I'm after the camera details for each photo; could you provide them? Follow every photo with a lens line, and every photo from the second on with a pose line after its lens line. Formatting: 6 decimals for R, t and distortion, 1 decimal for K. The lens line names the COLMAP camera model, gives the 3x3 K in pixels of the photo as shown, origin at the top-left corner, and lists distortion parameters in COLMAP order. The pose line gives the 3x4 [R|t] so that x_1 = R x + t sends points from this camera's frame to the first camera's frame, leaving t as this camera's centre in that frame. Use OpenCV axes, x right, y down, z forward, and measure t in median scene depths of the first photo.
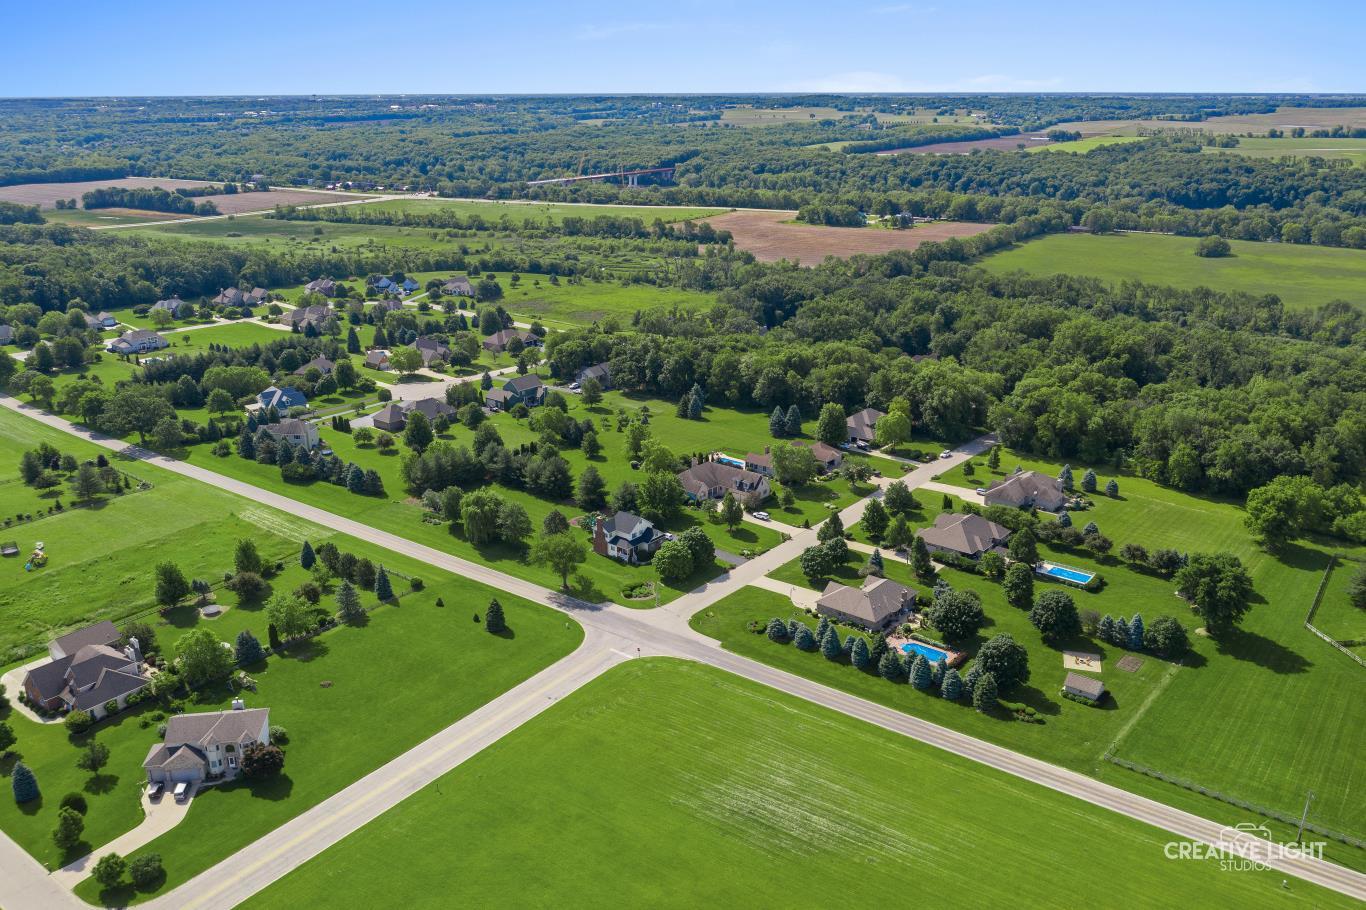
lens RADIAL K [[1100.8, 0, 683.0], [0, 1100.8, 455.0], [0, 0, 1]] dist [-0.000236, 0.012711]
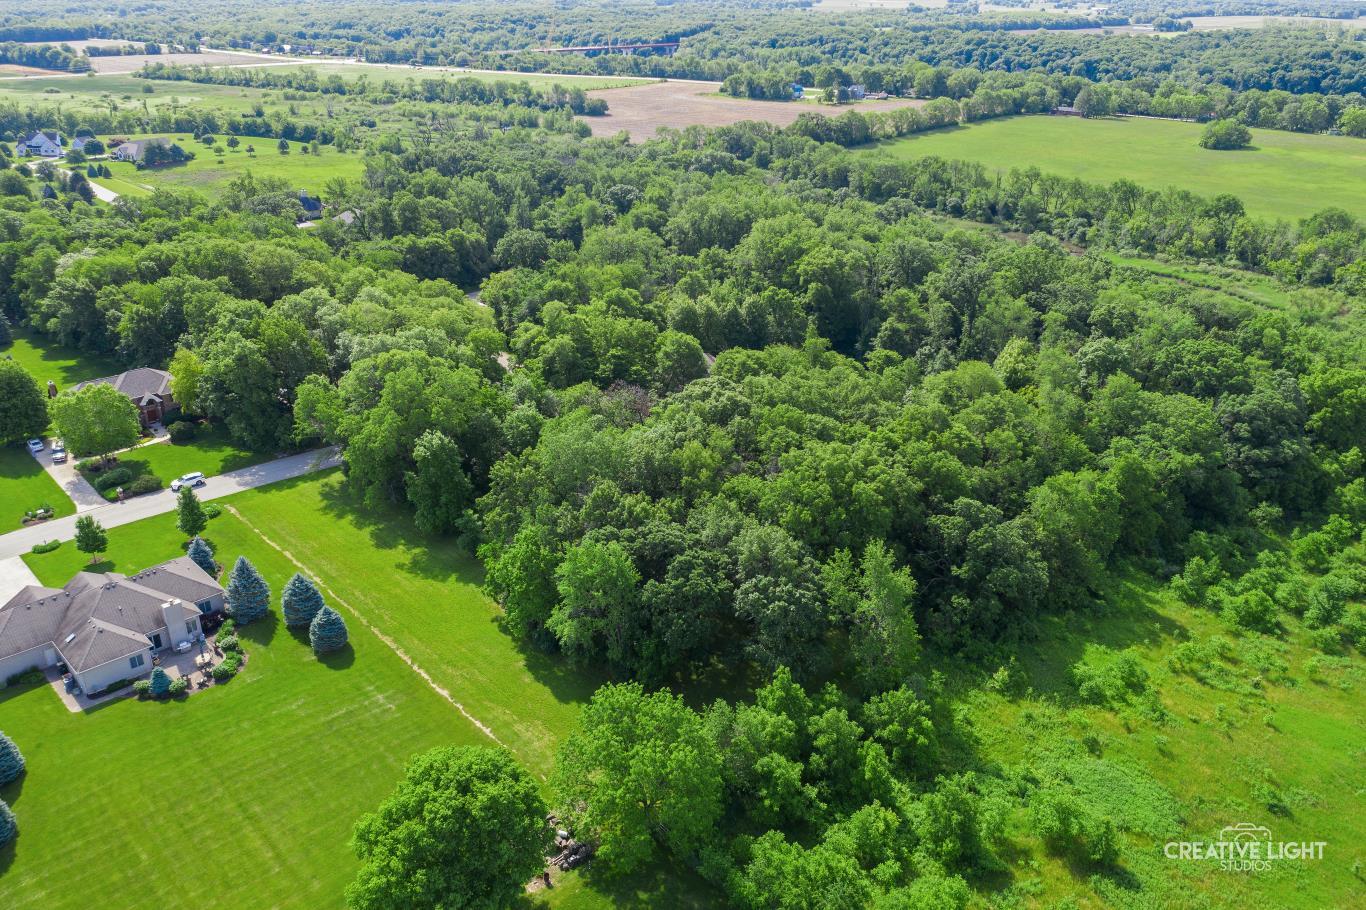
lens RADIAL K [[1068.9, 0, 683.0], [0, 1068.9, 455.0], [0, 0, 1]] dist [-0.006518, 0.001343]
pose [[0.991712, 0.065585, -0.110478, 0.179946], [-0.055232, 0.994011, 0.094299, -0.024026], [0.116000, -0.087416, 0.989395, 0.211018]]
